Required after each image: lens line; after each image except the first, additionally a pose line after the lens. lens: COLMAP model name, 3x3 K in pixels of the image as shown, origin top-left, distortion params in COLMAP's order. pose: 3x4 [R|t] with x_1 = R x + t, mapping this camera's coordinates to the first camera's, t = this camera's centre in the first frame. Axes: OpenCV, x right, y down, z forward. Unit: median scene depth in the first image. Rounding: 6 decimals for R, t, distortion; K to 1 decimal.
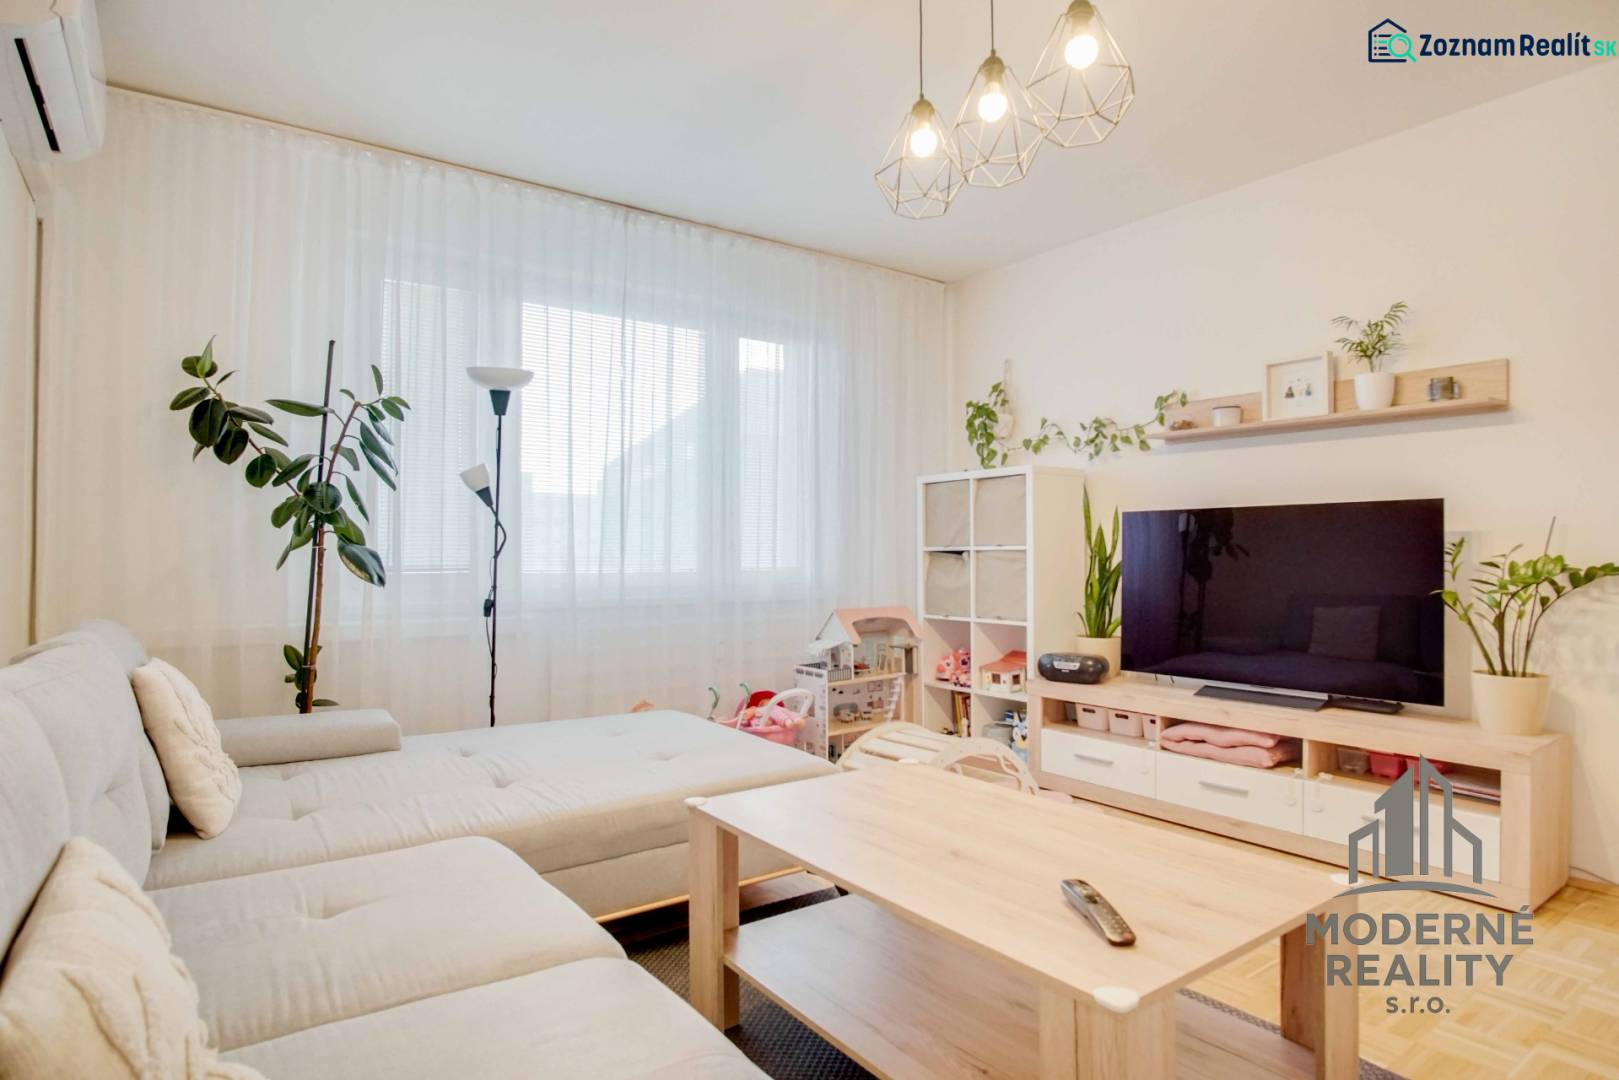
lens RADIAL K [[872.1, 0, 814.4], [0, 872.1, 545.1], [0, 0, 1]] dist [-0.037342, 0.009379]
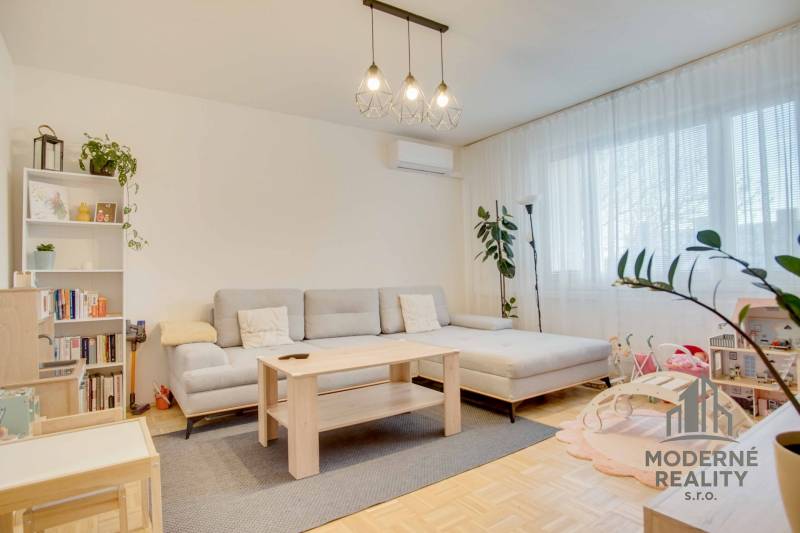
lens RADIAL K [[440.0, 0, 400.4], [0, 440.0, 269.2], [0, 0, 1]] dist [-0.038010, 0.010601]
pose [[-0.025276, -0.016251, -0.999548, 0.898936], [0.033834, 0.999281, -0.017102, 0.025765], [0.999108, -0.034251, -0.024708, 0.578868]]
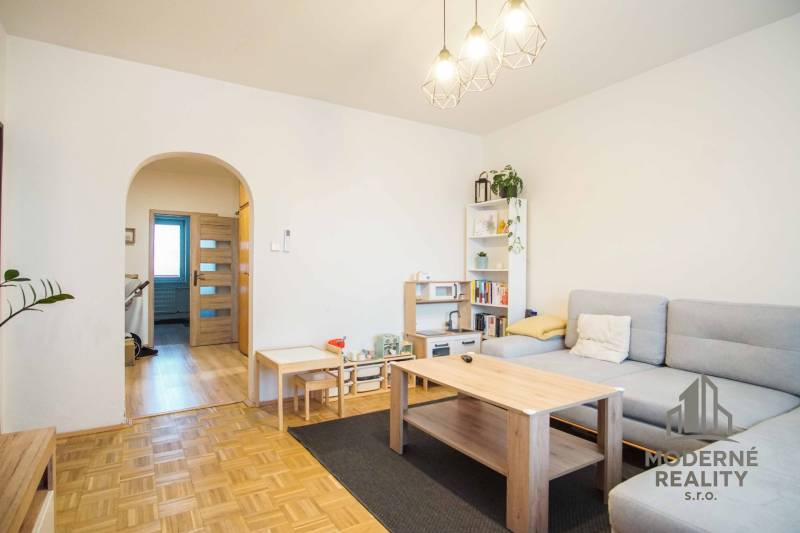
lens RADIAL K [[430.9, 0, 402.4], [0, 430.9, 269.0], [0, 0, 1]] dist [-0.037342, 0.009379]
pose [[-0.996859, -0.002086, 0.079168, 0.175454], [-0.003398, 0.999859, -0.016451, 0.010696], [-0.079123, -0.016669, -0.996725, 1.172986]]
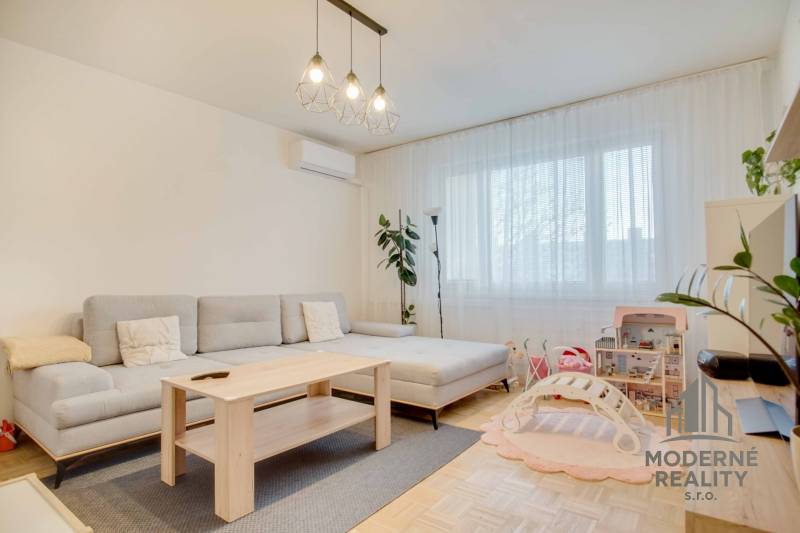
lens RADIAL K [[430.9, 0, 402.4], [0, 430.9, 269.0], [0, 0, 1]] dist [-0.037342, 0.009379]
pose [[0.293247, -0.026041, -0.955682, 0.834938], [0.017166, 0.999611, -0.021971, 0.017618], [0.955883, -0.009962, 0.293580, 0.454862]]
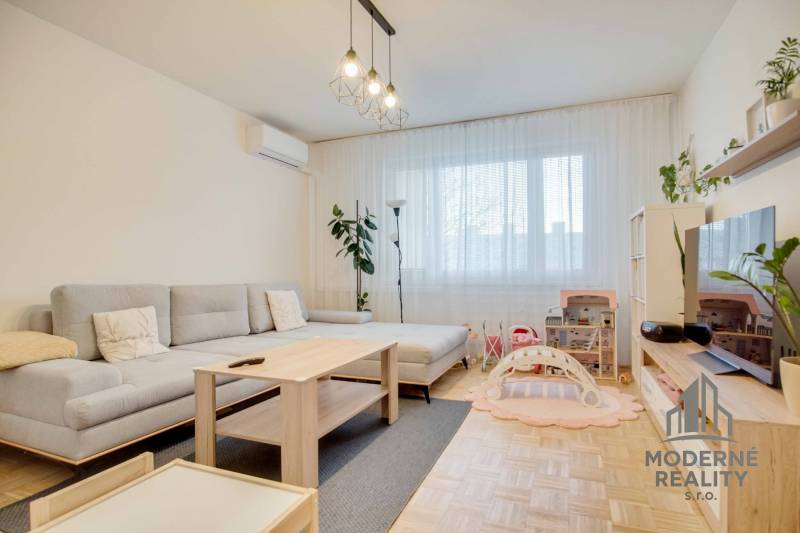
lens RADIAL K [[430.9, 0, 402.4], [0, 430.9, 269.0], [0, 0, 1]] dist [-0.037342, 0.009379]
pose [[0.534065, -0.006670, -0.845417, 0.796390], [0.017424, 0.999843, 0.003119, 0.021810], [0.845264, -0.016396, 0.534098, 0.218723]]
